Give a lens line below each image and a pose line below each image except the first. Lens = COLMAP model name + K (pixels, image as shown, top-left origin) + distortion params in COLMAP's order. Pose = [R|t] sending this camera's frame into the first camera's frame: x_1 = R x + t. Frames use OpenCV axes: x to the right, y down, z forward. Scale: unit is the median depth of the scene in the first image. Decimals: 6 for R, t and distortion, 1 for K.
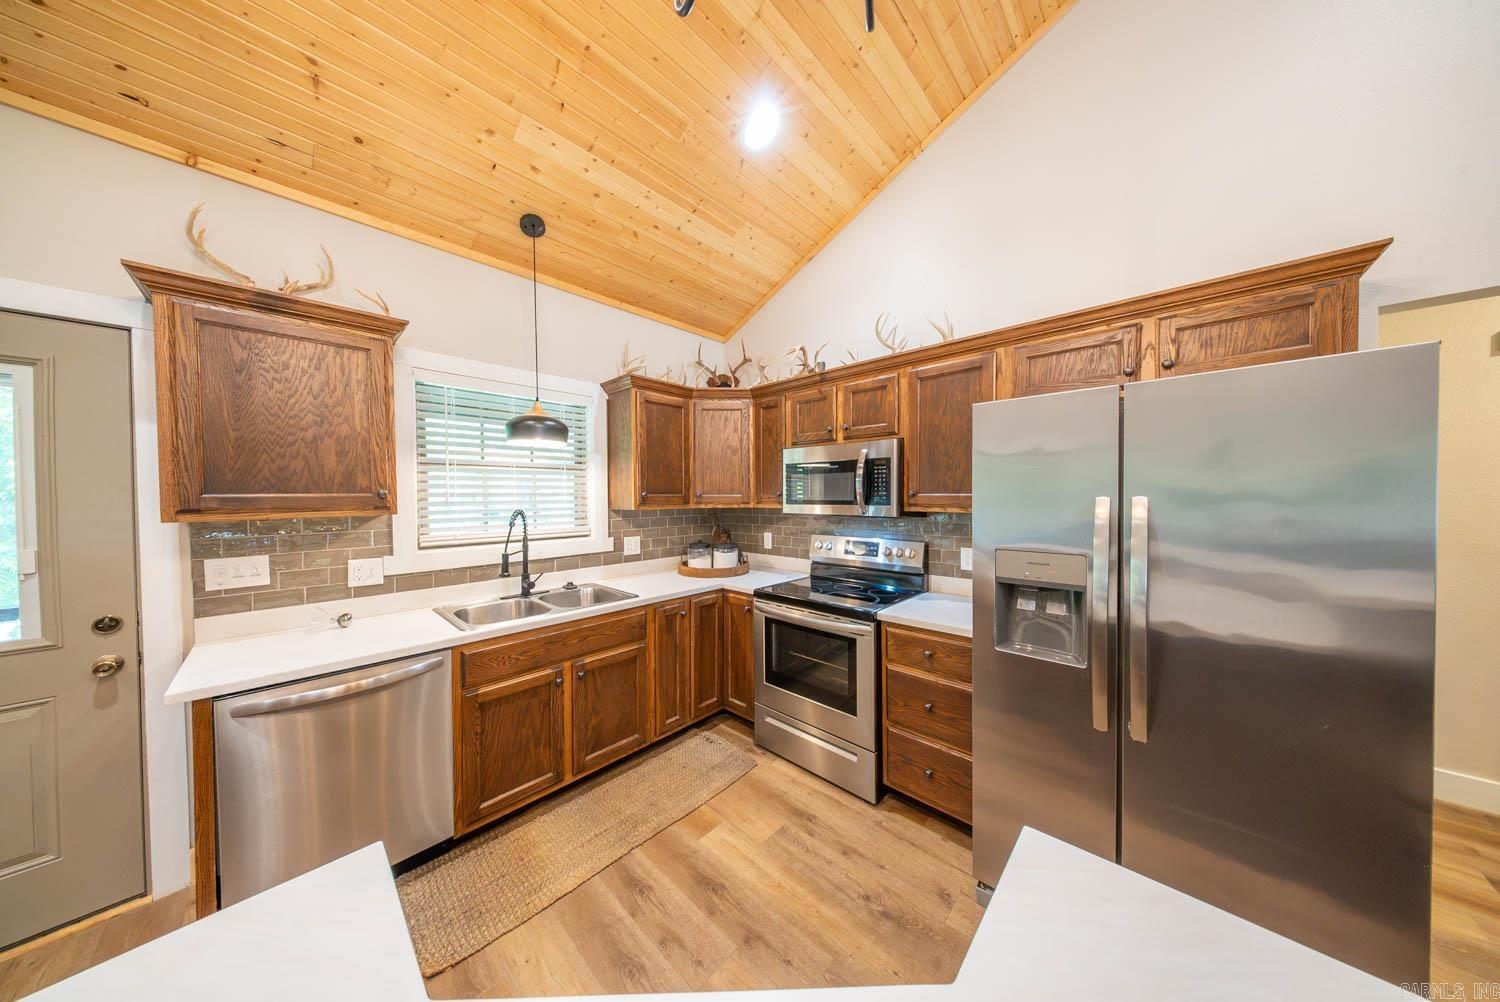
lens RADIAL K [[442.4, 0, 748.5], [0, 442.4, 501.2], [0, 0, 1]] dist [0.000331, -0.000327]
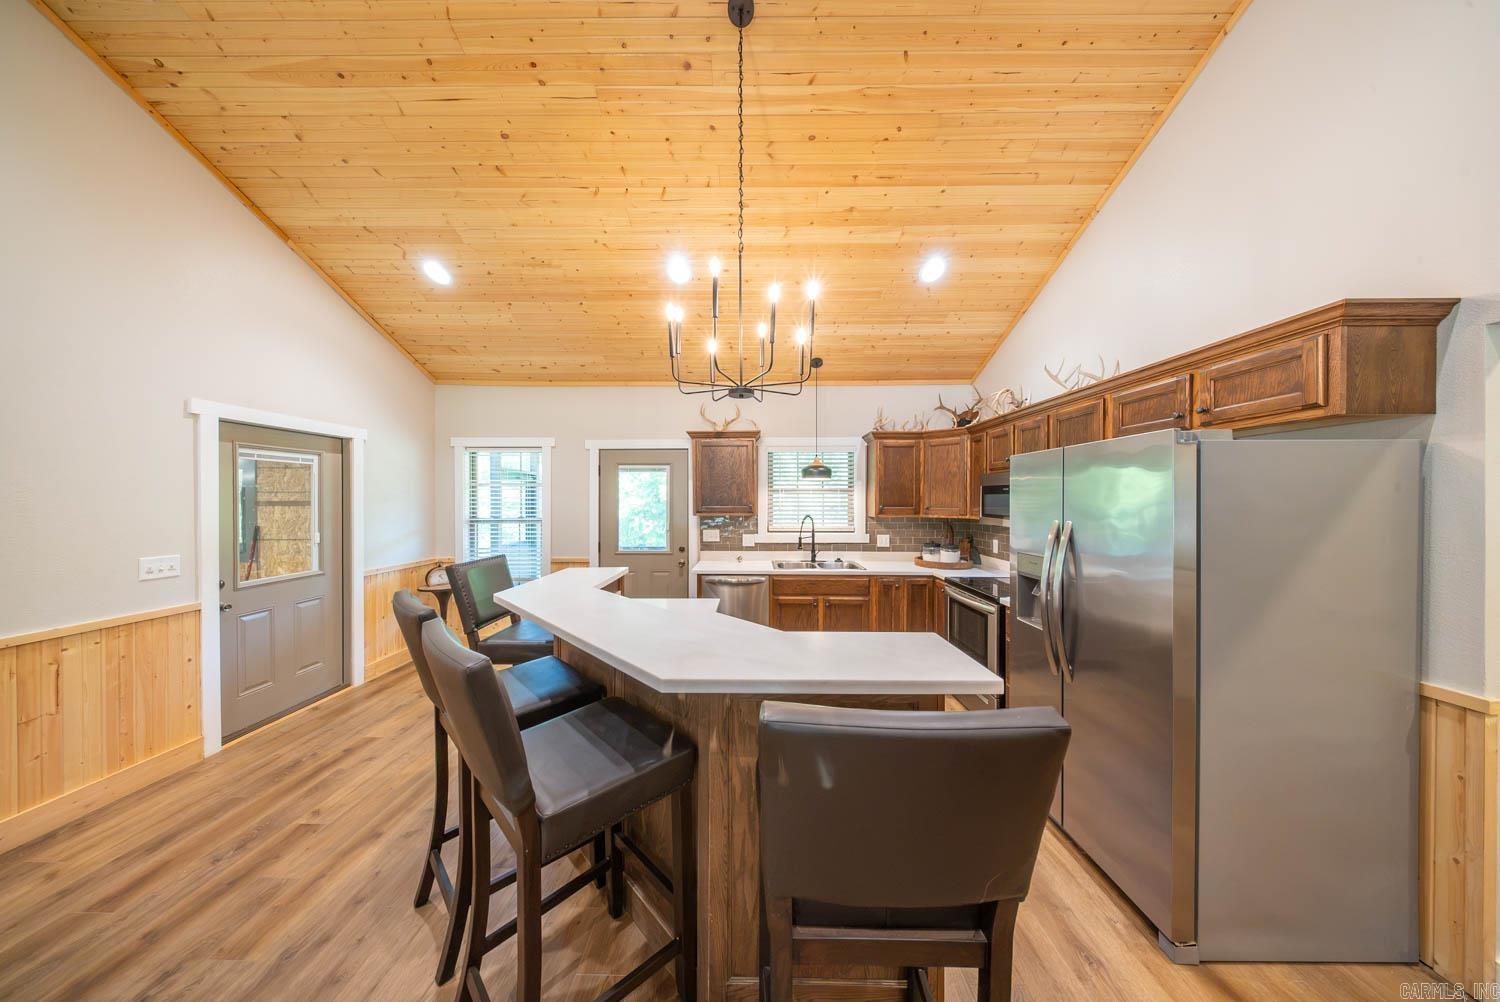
lens RADIAL K [[441.3, 0, 747.5], [0, 441.3, 502.4], [0, 0, 1]] dist [0.007505, -0.003375]
pose [[0.680941, 0.012486, -0.732232, 0.645910], [-0.016081, 0.999868, 0.002095, -0.031621], [0.732161, 0.010348, 0.681052, -0.445643]]
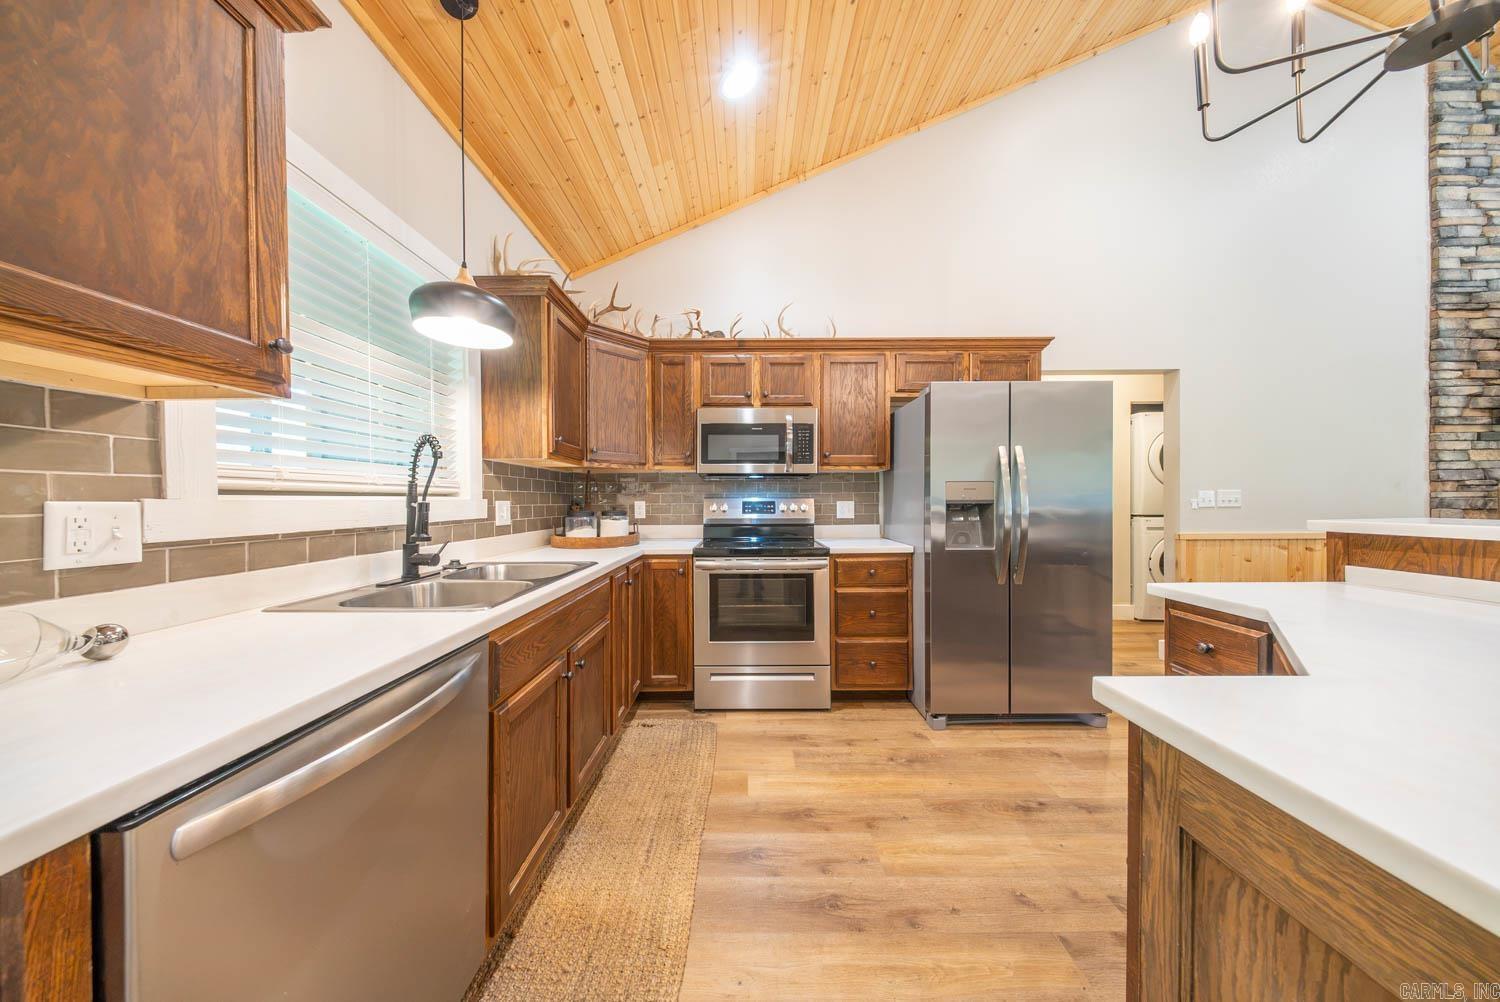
lens RADIAL K [[442.2, 0, 747.8], [0, 442.2, 503.1], [0, 0, 1]] dist [0.000496, -0.000040]
pose [[0.727659, -0.001142, 0.685938, -0.586498], [0.008323, 0.999940, -0.007165, 0.115786], [-0.685889, 0.010922, 0.727624, 0.236766]]
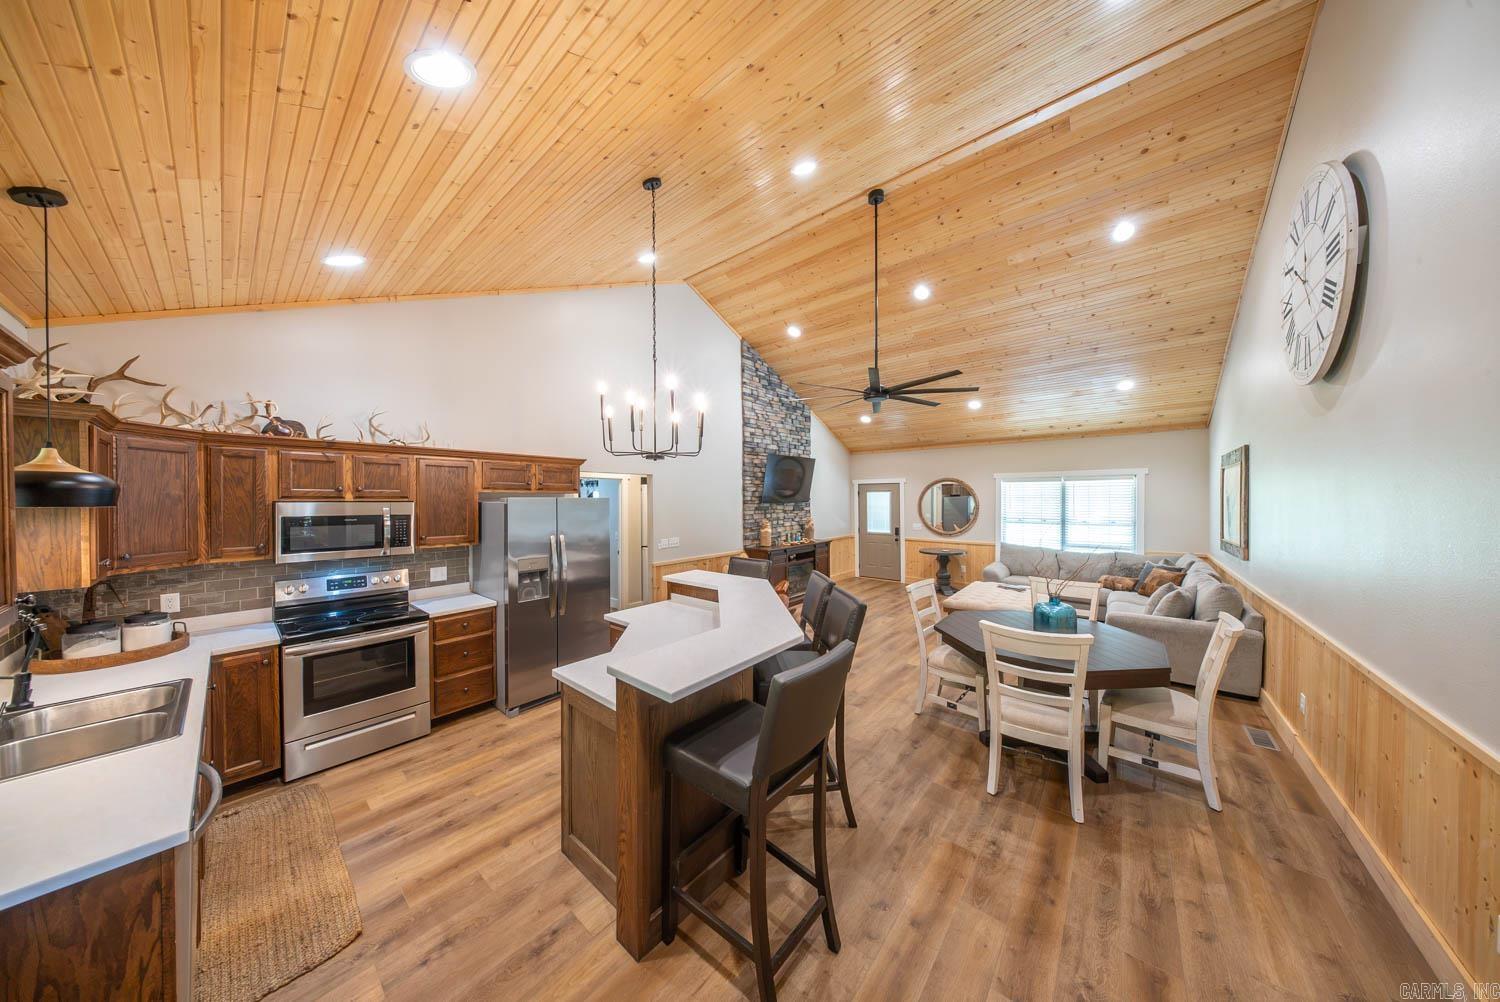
lens RADIAL K [[441.3, 0, 747.5], [0, 441.3, 502.4], [0, 0, 1]] dist [0.007505, -0.003375]
pose [[-0.052095, -0.000495, 0.998642, -1.167066], [0.016712, 0.999859, 0.001368, -0.114875], [-0.998502, 0.016760, -0.052080, -0.067462]]
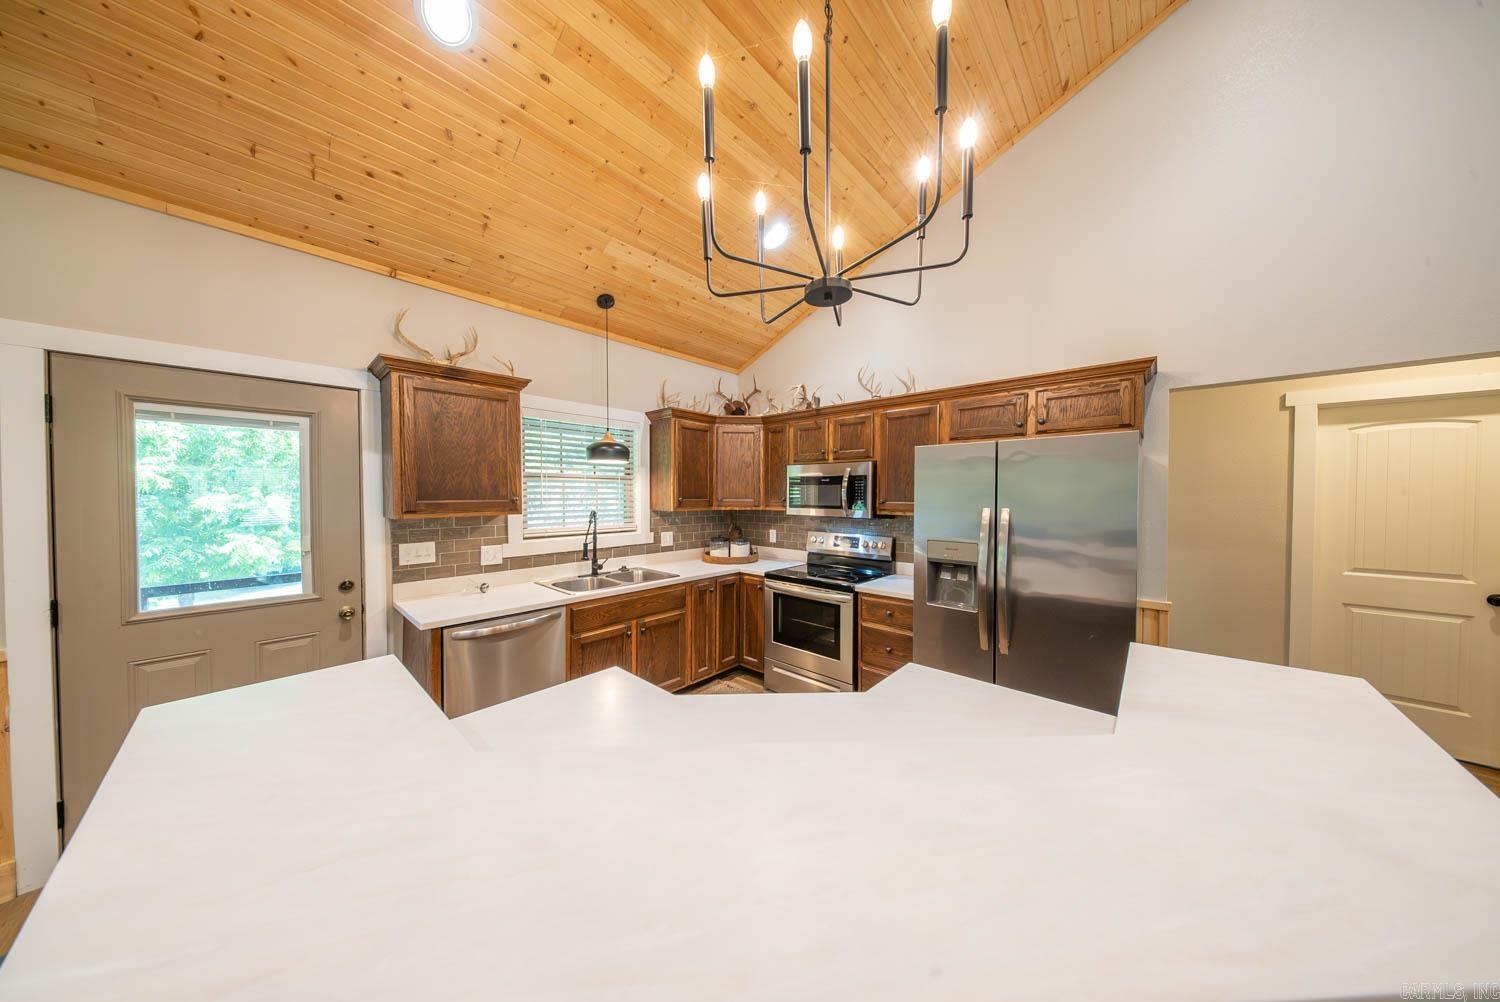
lens RADIAL K [[442.4, 0, 748.5], [0, 442.4, 501.2], [0, 0, 1]] dist [0.000331, -0.000327]
pose [[0.999846, 0.008512, 0.015323, -0.061944], [-0.008566, 0.999957, 0.003523, -0.018125], [-0.015292, -0.003654, 0.999876, -0.342119]]
